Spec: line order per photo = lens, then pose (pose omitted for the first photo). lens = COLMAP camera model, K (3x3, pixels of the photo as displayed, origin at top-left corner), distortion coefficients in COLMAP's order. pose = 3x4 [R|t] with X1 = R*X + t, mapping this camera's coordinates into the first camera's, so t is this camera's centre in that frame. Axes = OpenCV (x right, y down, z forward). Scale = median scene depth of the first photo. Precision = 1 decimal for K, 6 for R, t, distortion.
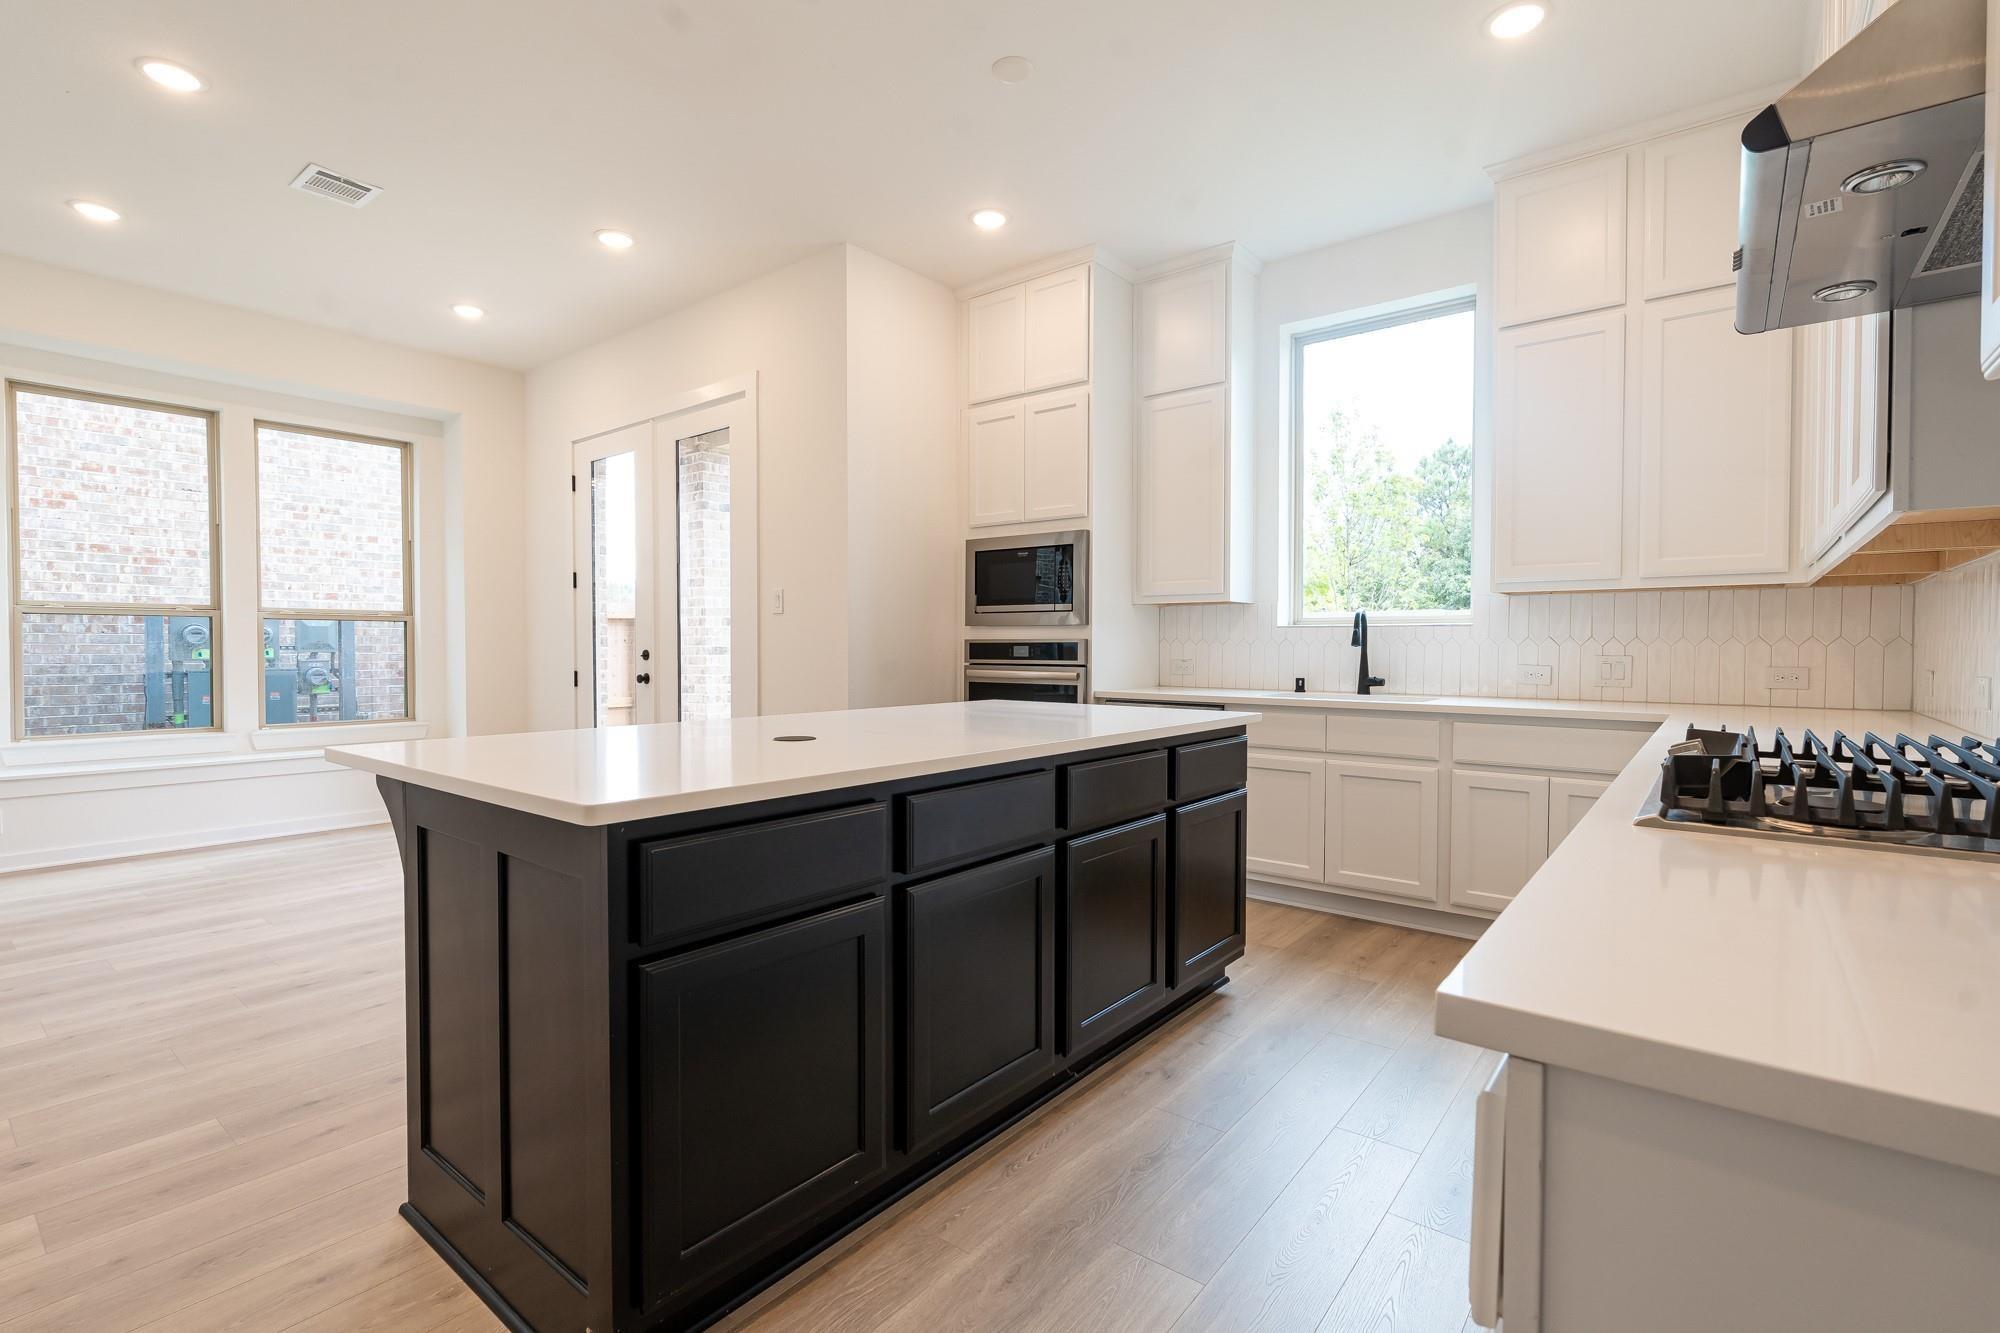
lens RADIAL K [[900.6, 0, 1000.0], [0, 900.6, 666.5], [0, 0, 1]] dist [0.000363, 0.000172]
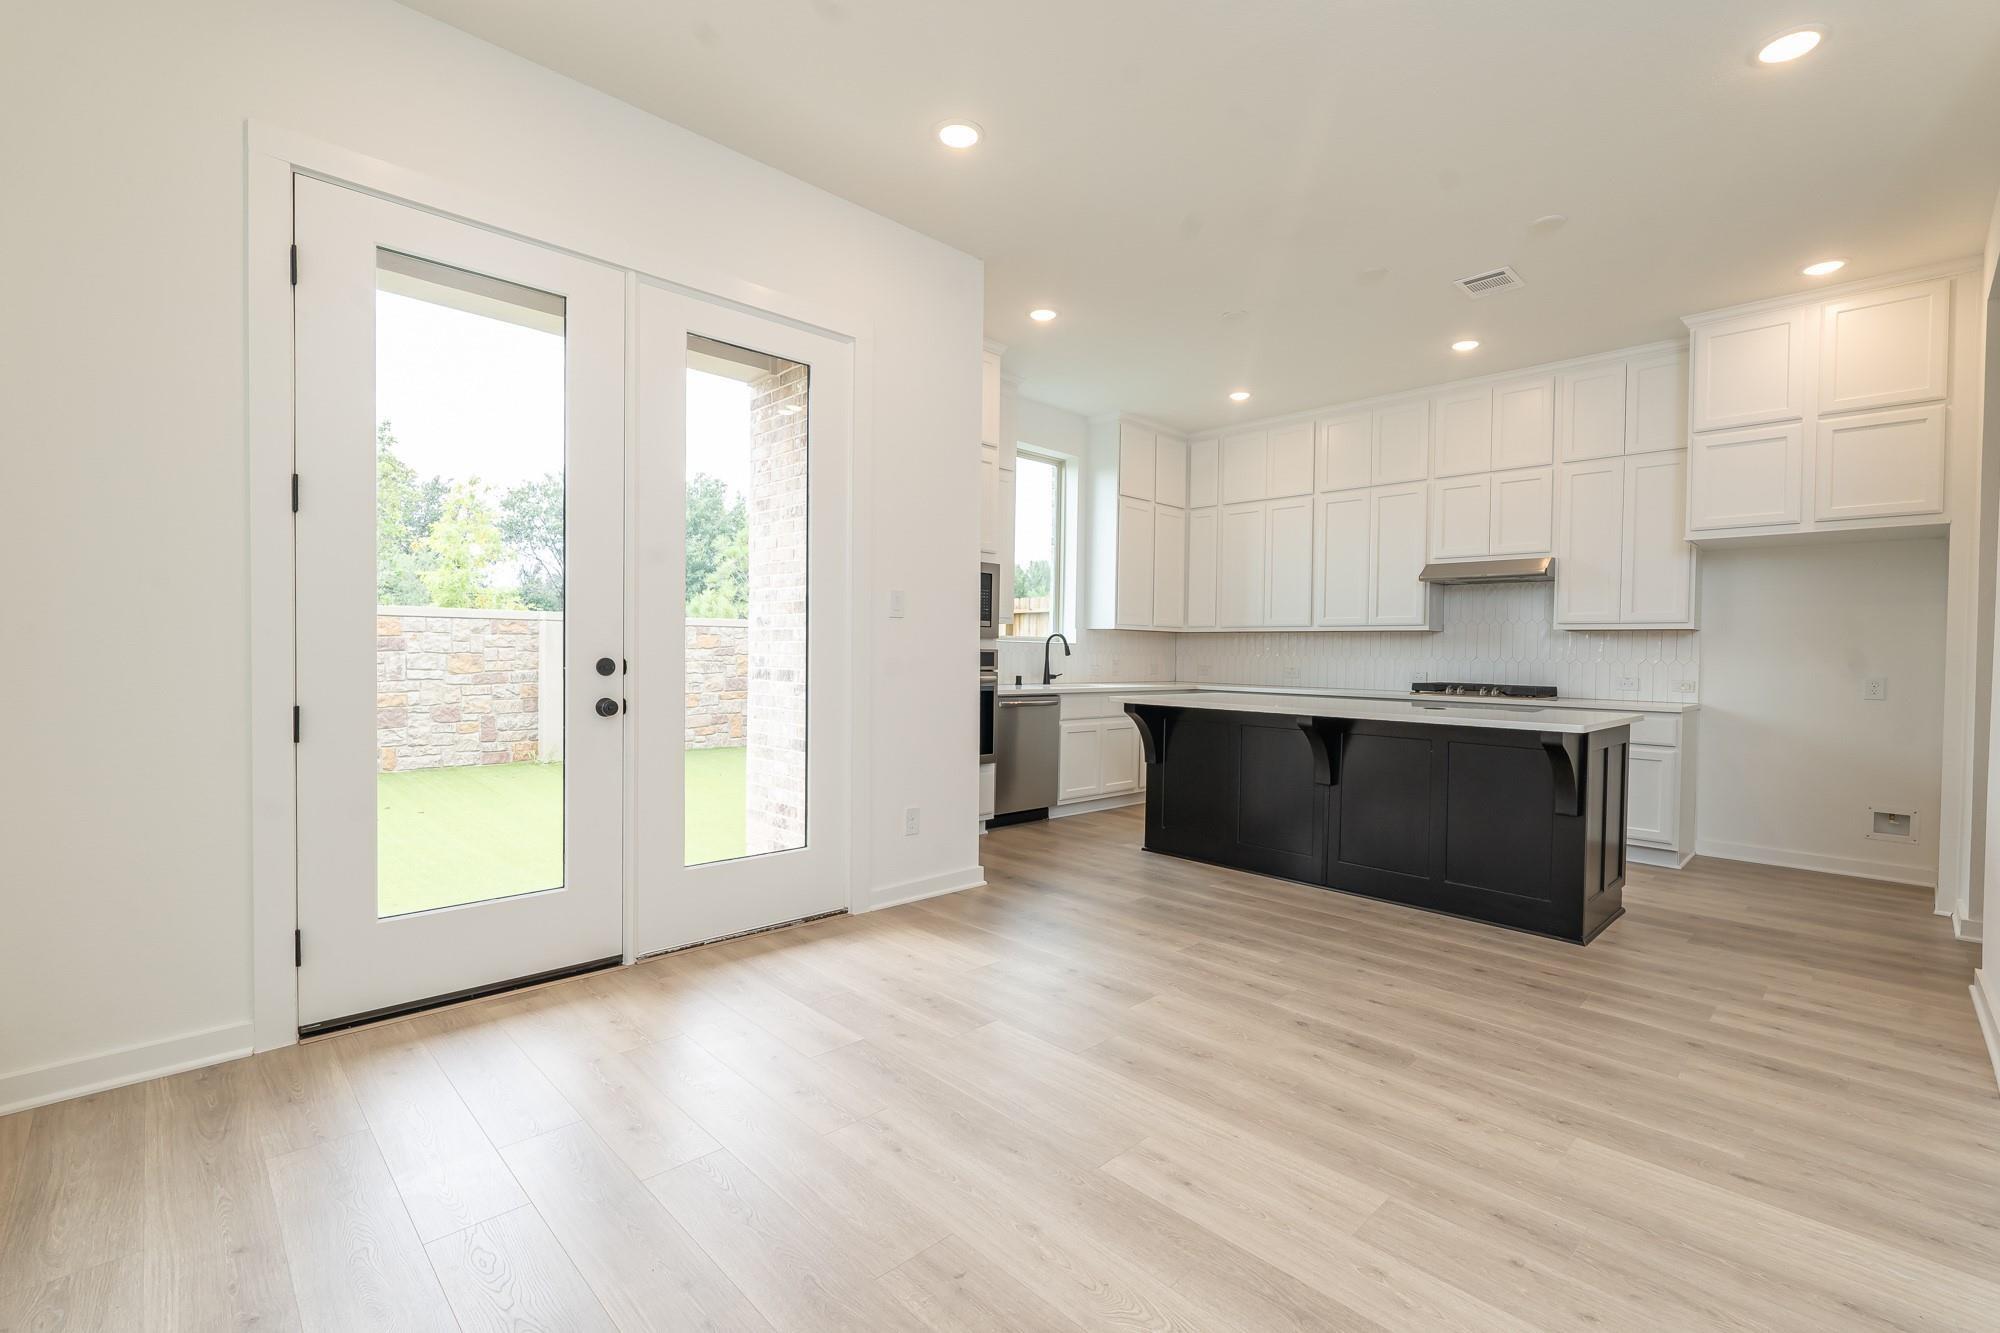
lens RADIAL K [[875.1, 0, 1000.0], [0, 875.1, 666.5], [0, 0, 1]] dist [0.000990, 0.000223]
pose [[0.122762, -0.012719, 0.992355, -1.531658], [0.010116, 0.999882, 0.011564, -0.027358], [-0.992385, 0.008619, 0.122876, 1.139483]]
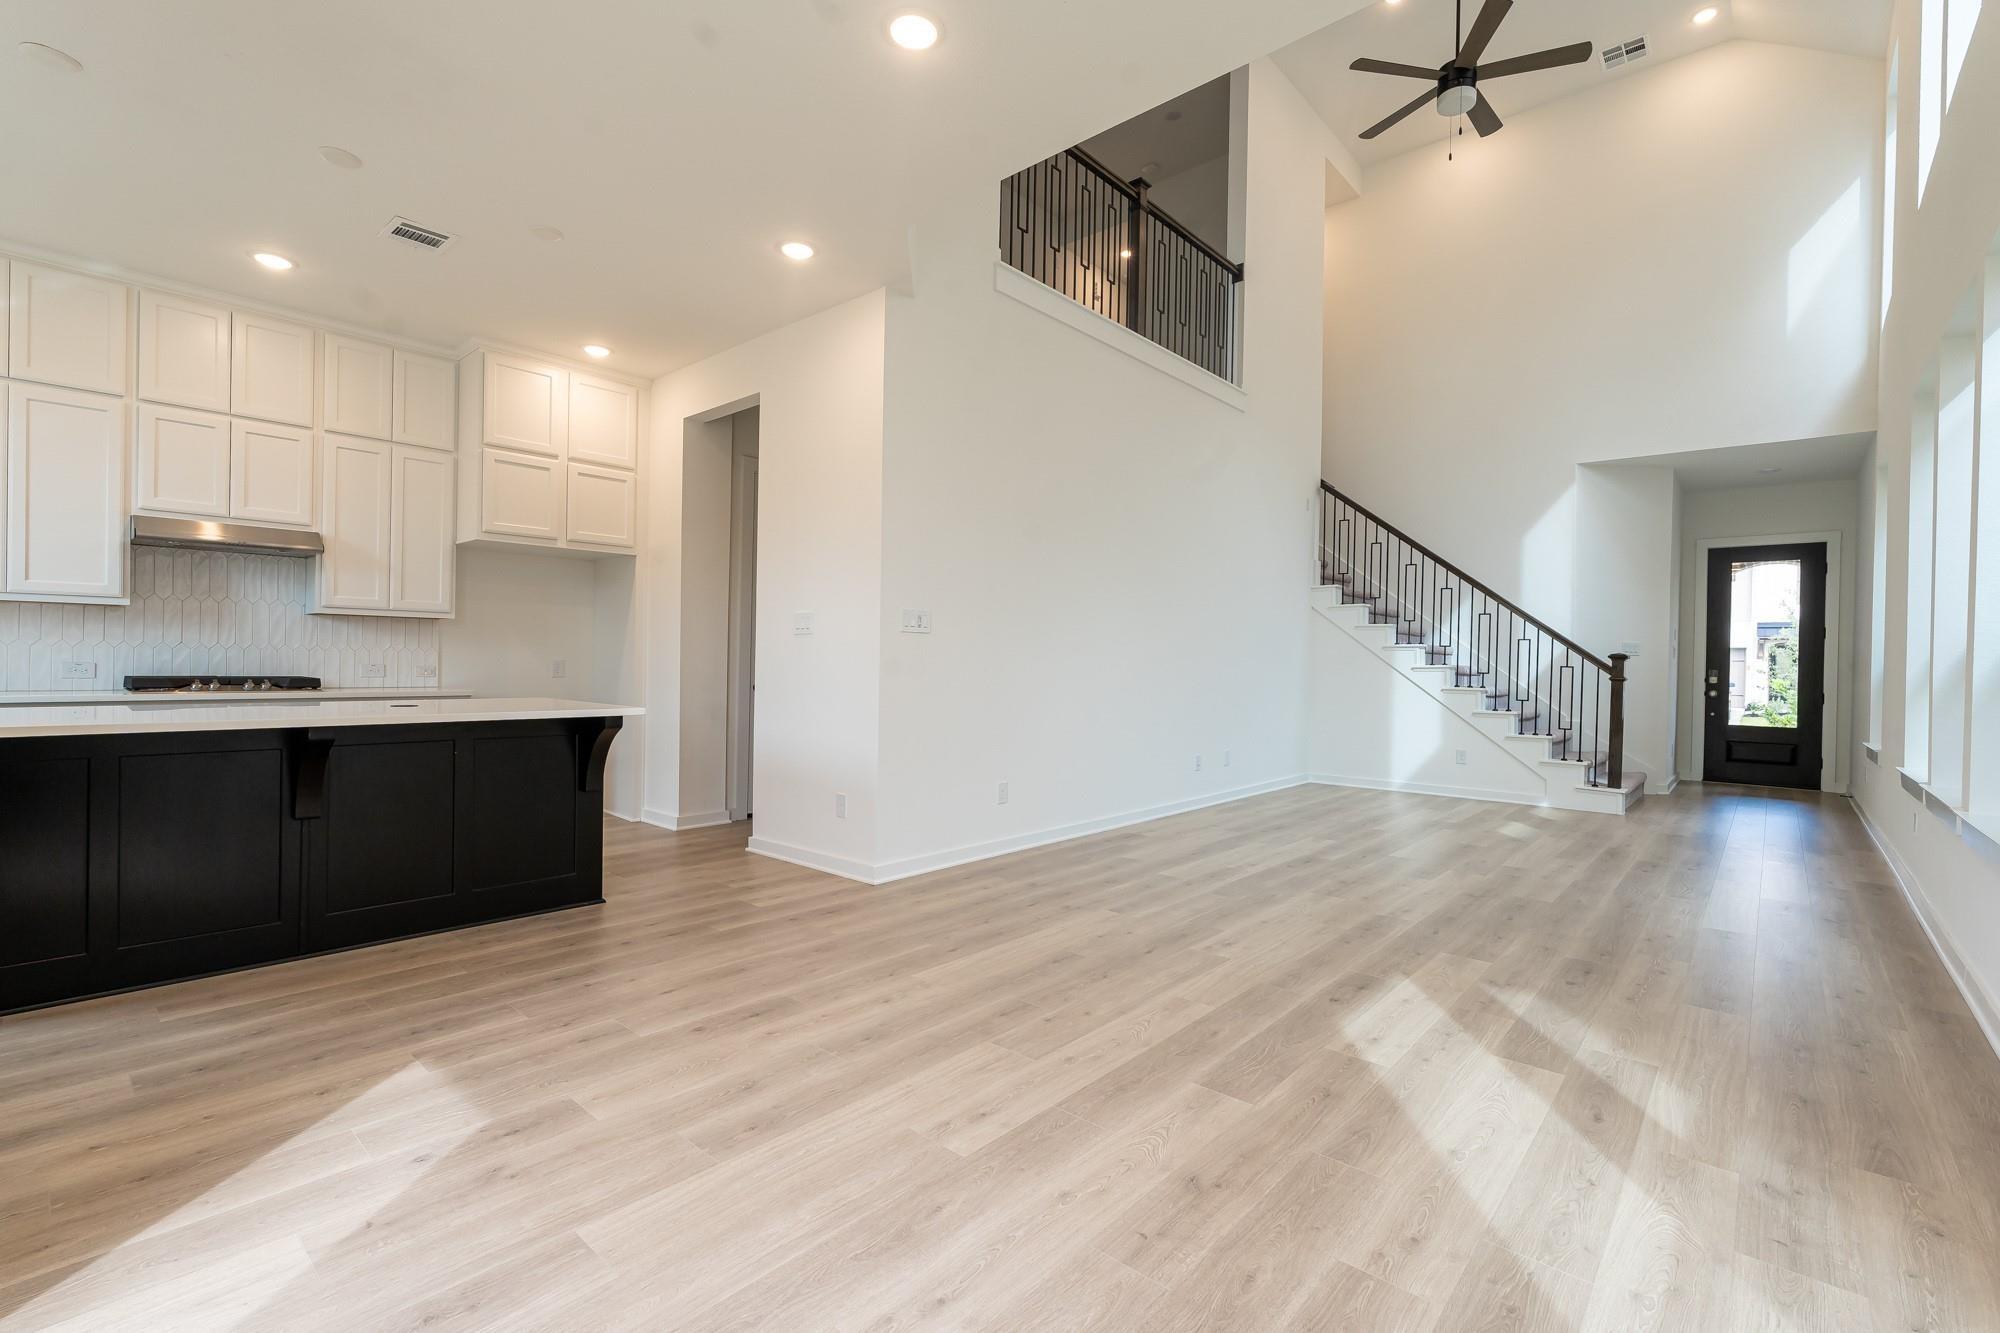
lens RADIAL K [[875.1, 0, 1000.0], [0, 875.1, 666.5], [0, 0, 1]] dist [0.000990, 0.000223]
pose [[-0.998068, -0.016485, 0.059903, -0.996935], [-0.014449, 0.999308, 0.034269, -0.044781], [-0.060427, 0.033337, -0.997616, 1.745598]]
